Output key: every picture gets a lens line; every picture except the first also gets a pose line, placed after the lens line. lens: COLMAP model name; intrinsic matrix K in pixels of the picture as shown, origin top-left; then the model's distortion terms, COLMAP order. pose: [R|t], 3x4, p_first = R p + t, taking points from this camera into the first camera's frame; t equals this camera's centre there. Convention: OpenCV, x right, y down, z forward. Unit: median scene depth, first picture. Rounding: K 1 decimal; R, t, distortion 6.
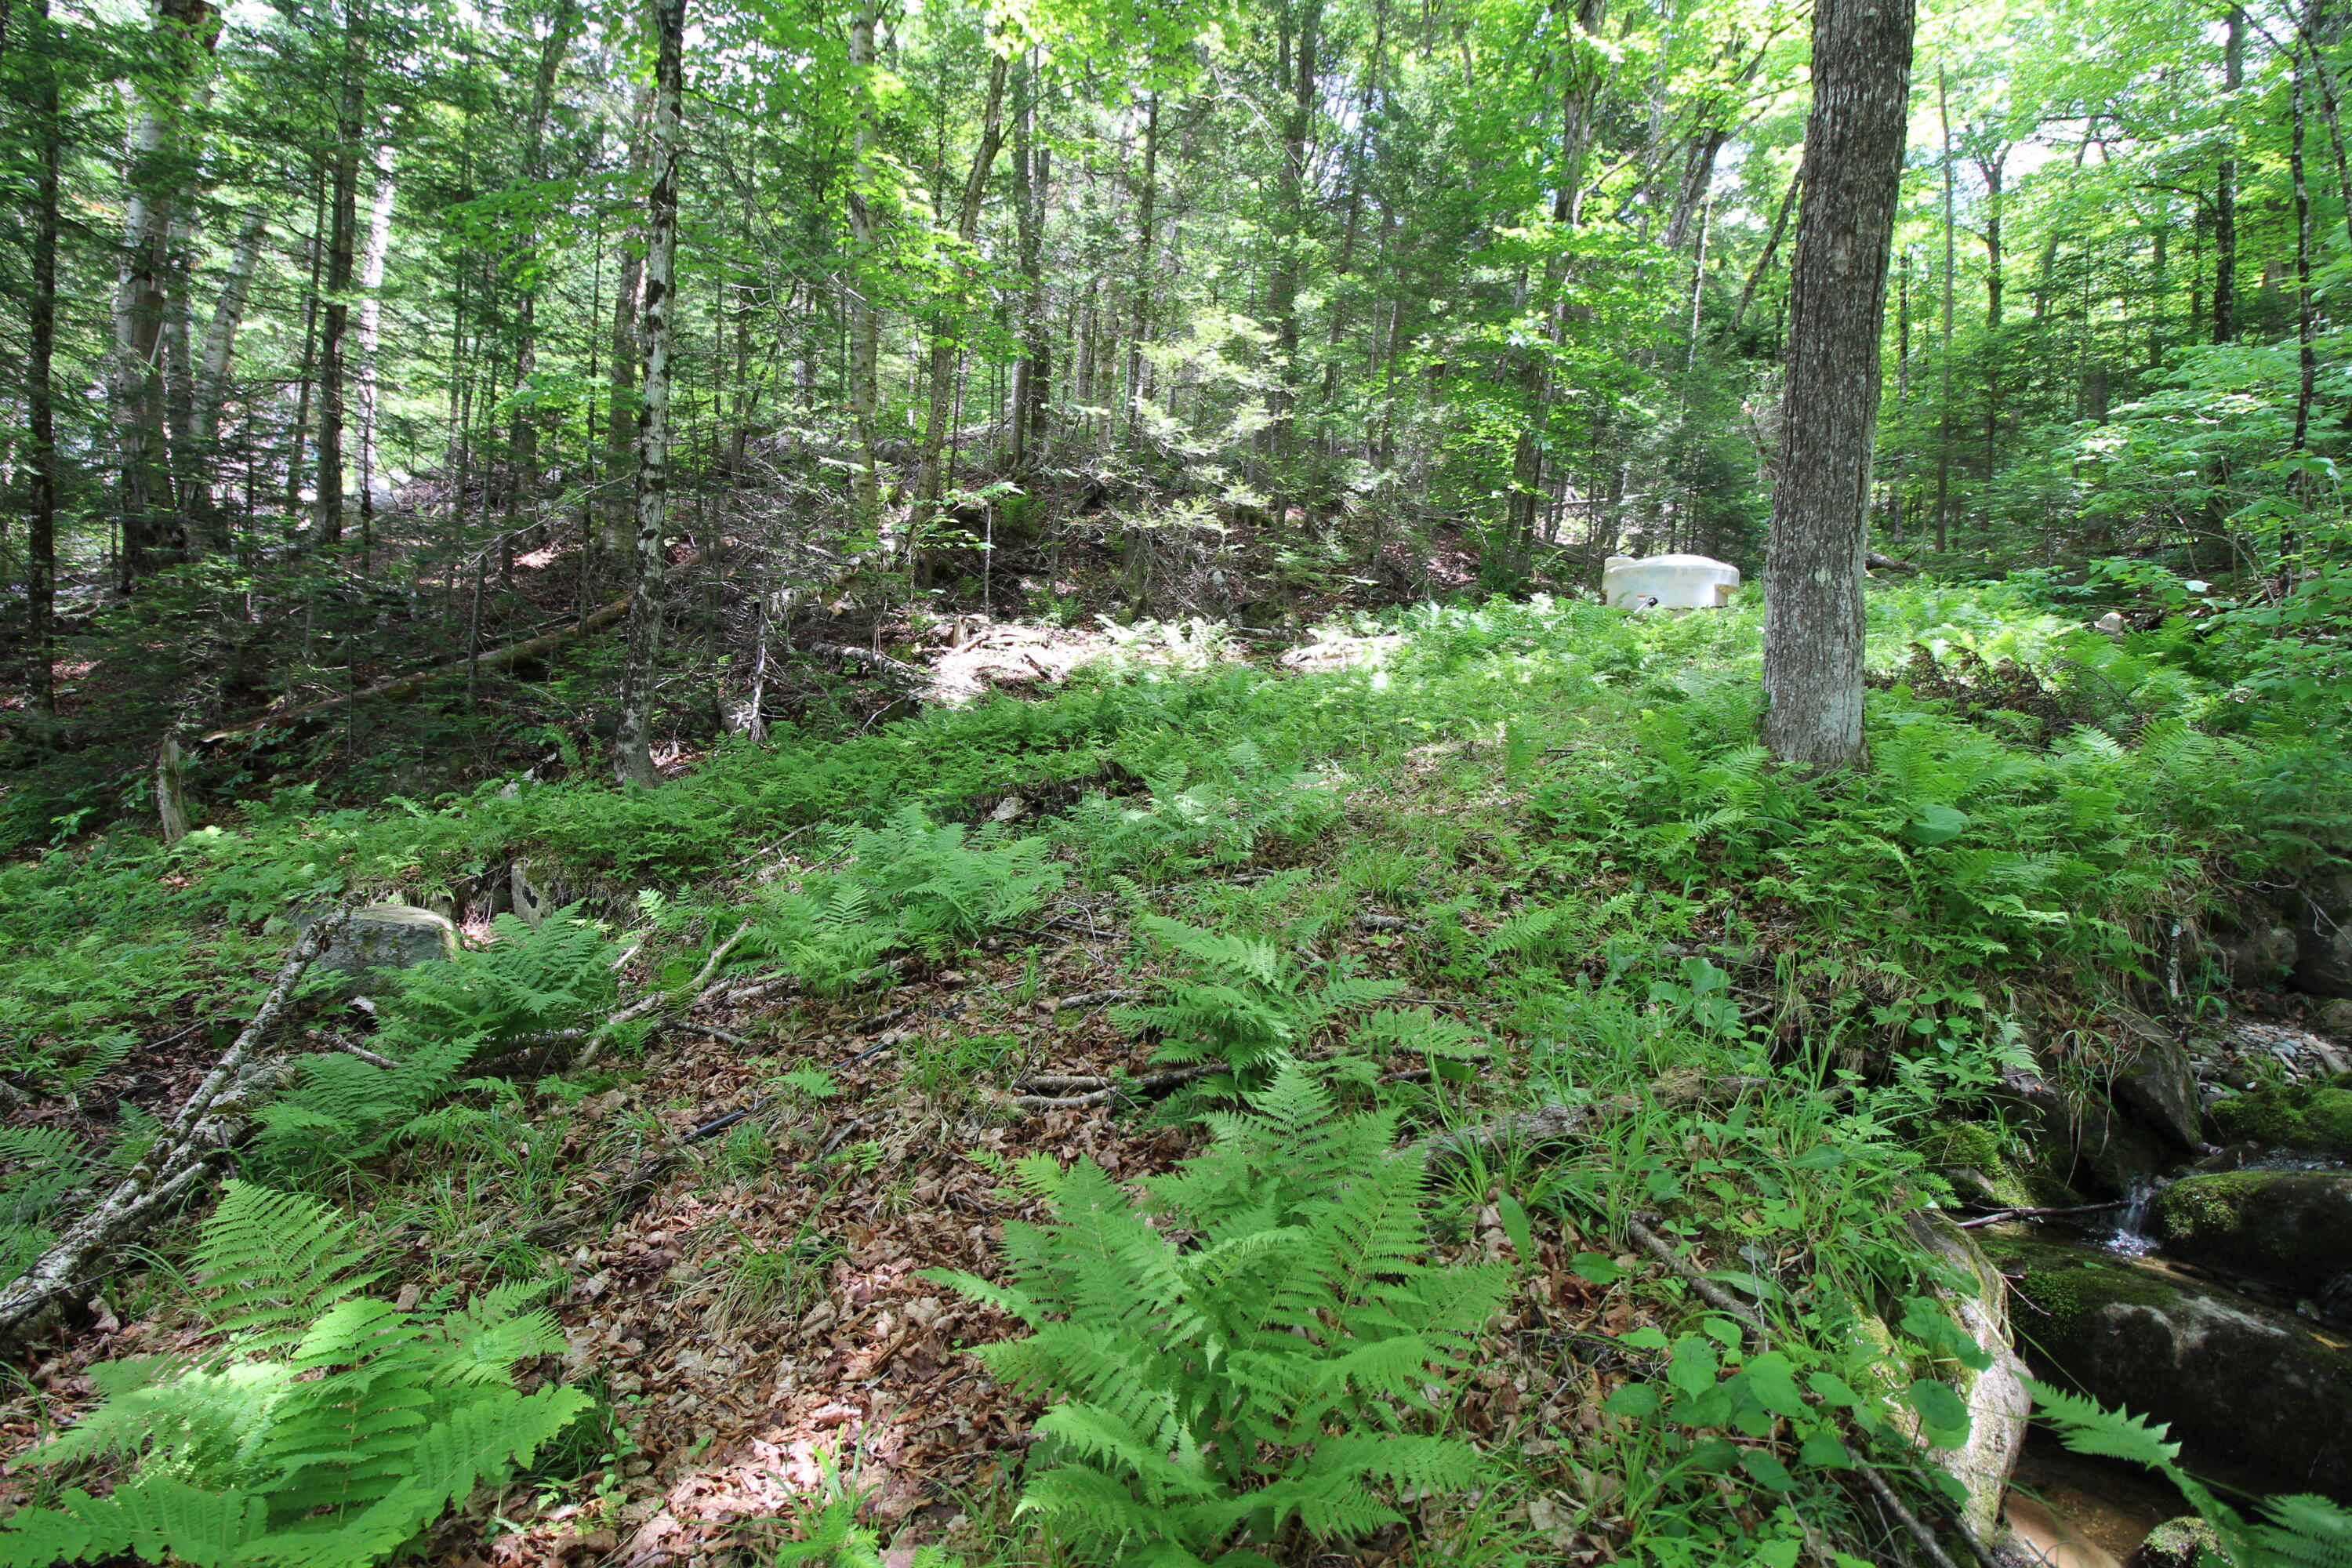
lens RADIAL K [[1086.1, 0, 1171.0], [0, 1086.1, 764.7], [0, 0, 1]] dist [0.000785, -0.014287]
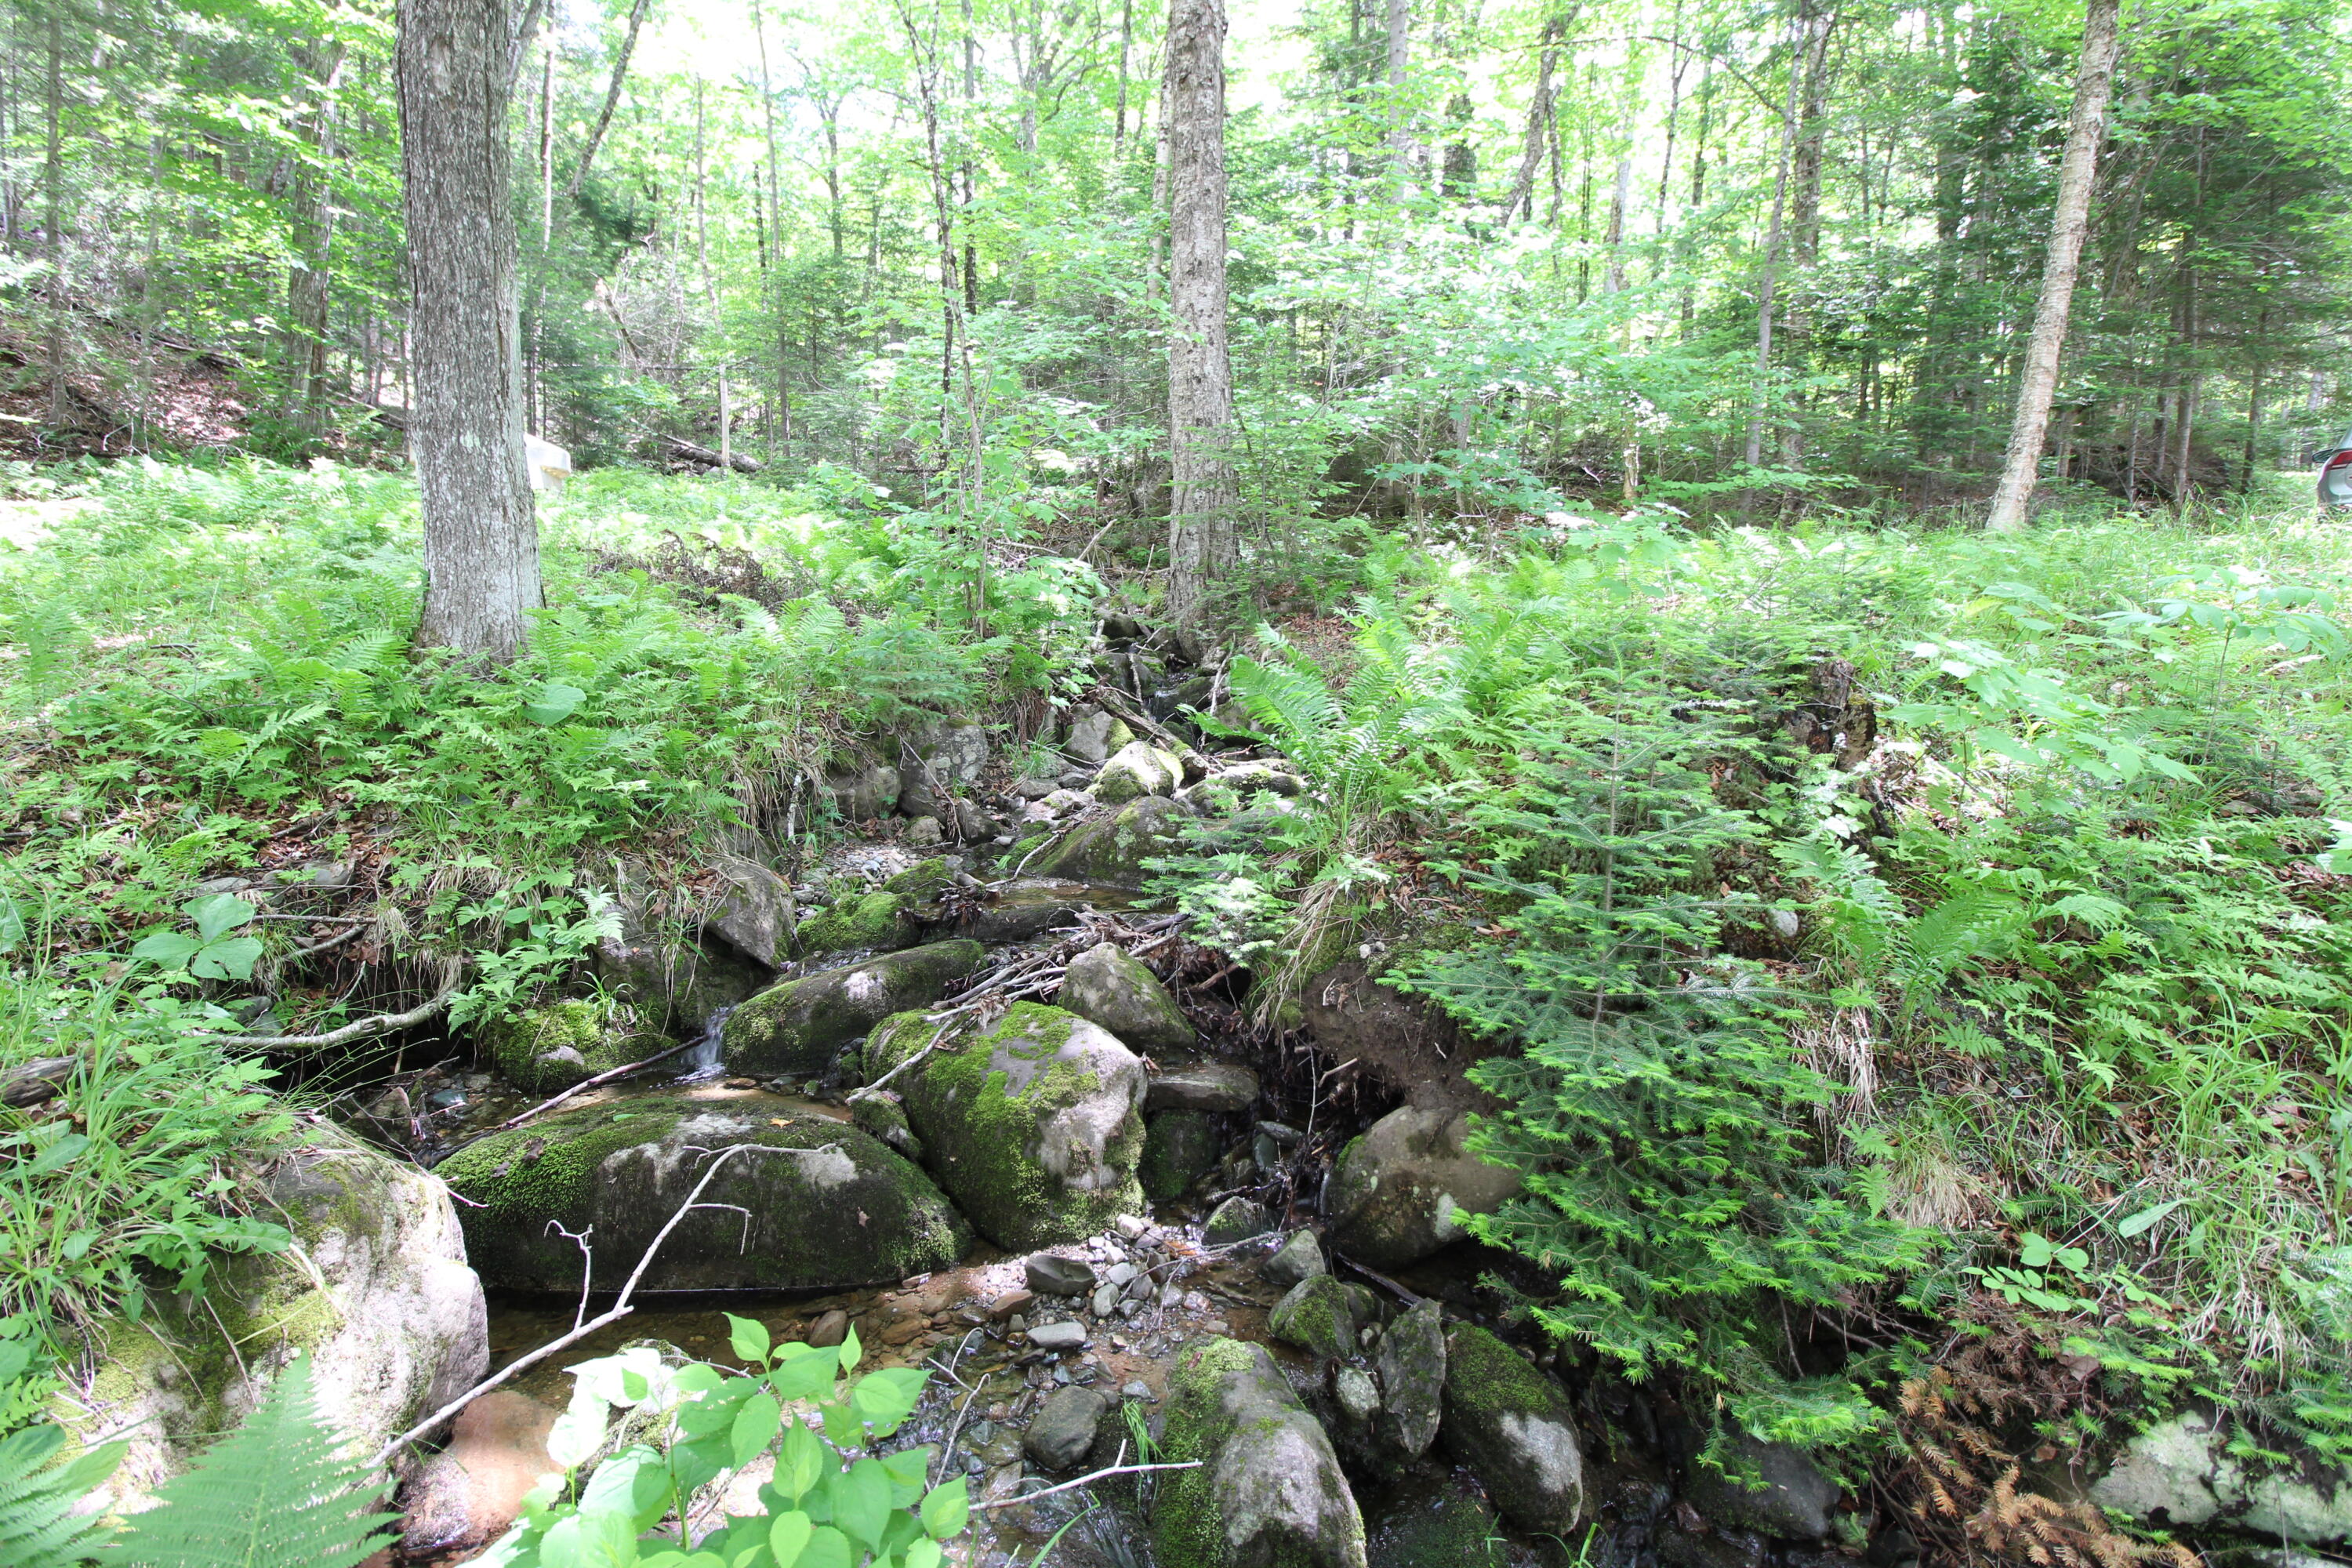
lens RADIAL K [[1086.1, 0, 1171.0], [0, 1086.1, 764.7], [0, 0, 1]] dist [0.000785, -0.014287]
pose [[0.609846, -0.119504, 0.783458, 0.250688], [0.044718, 0.992180, 0.116532, 0.018125], [-0.791258, -0.036031, 0.610421, -0.032220]]
